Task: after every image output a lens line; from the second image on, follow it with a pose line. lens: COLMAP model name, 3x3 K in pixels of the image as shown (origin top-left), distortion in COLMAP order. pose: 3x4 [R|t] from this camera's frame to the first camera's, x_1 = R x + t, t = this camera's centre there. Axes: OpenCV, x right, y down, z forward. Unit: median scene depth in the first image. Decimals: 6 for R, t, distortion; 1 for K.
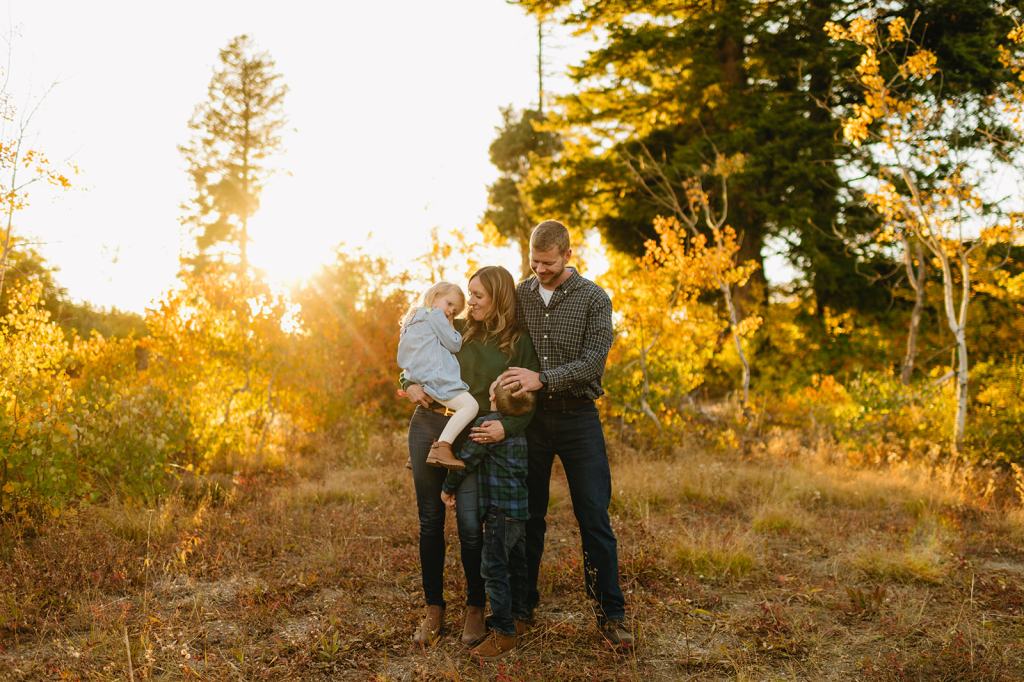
lens RADIAL K [[1011.5, 0, 539.3], [0, 1011.5, 371.0], [0, 0, 1]] dist [-0.015337, 0.009962]
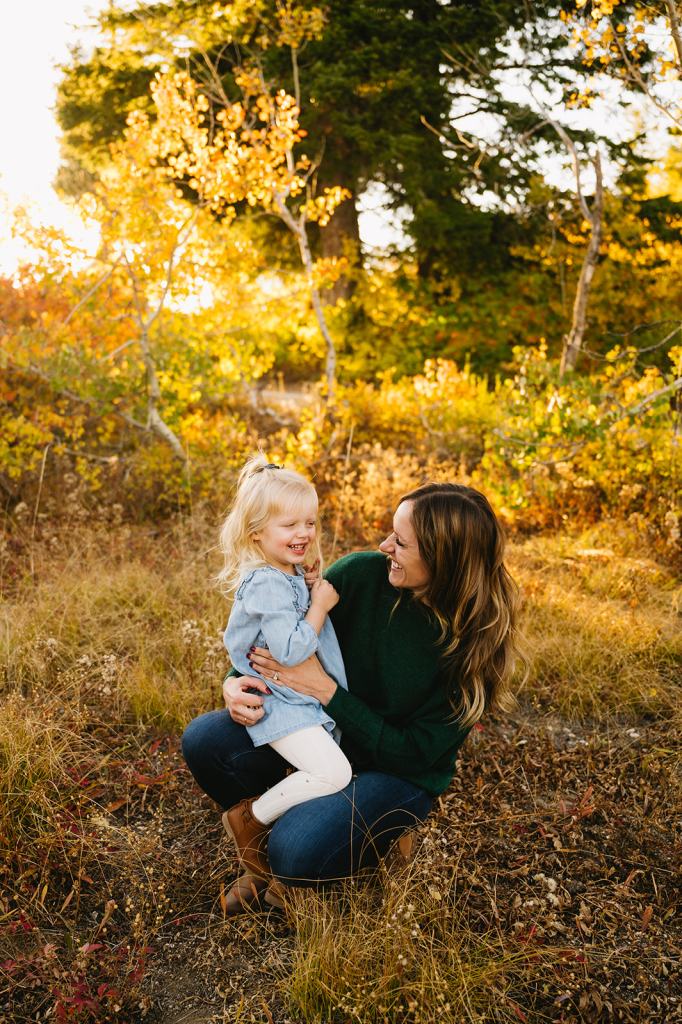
lens RADIAL K [[1011.5, 0, 336.8], [0, 1011.5, 510.4], [0, 0, 1]] dist [-0.015337, 0.009962]
pose [[0.980775, -0.038485, 0.191312, 0.048652], [0.006721, 0.986440, 0.163982, -0.004986], [-0.195029, -0.159544, 0.967734, 0.208770]]
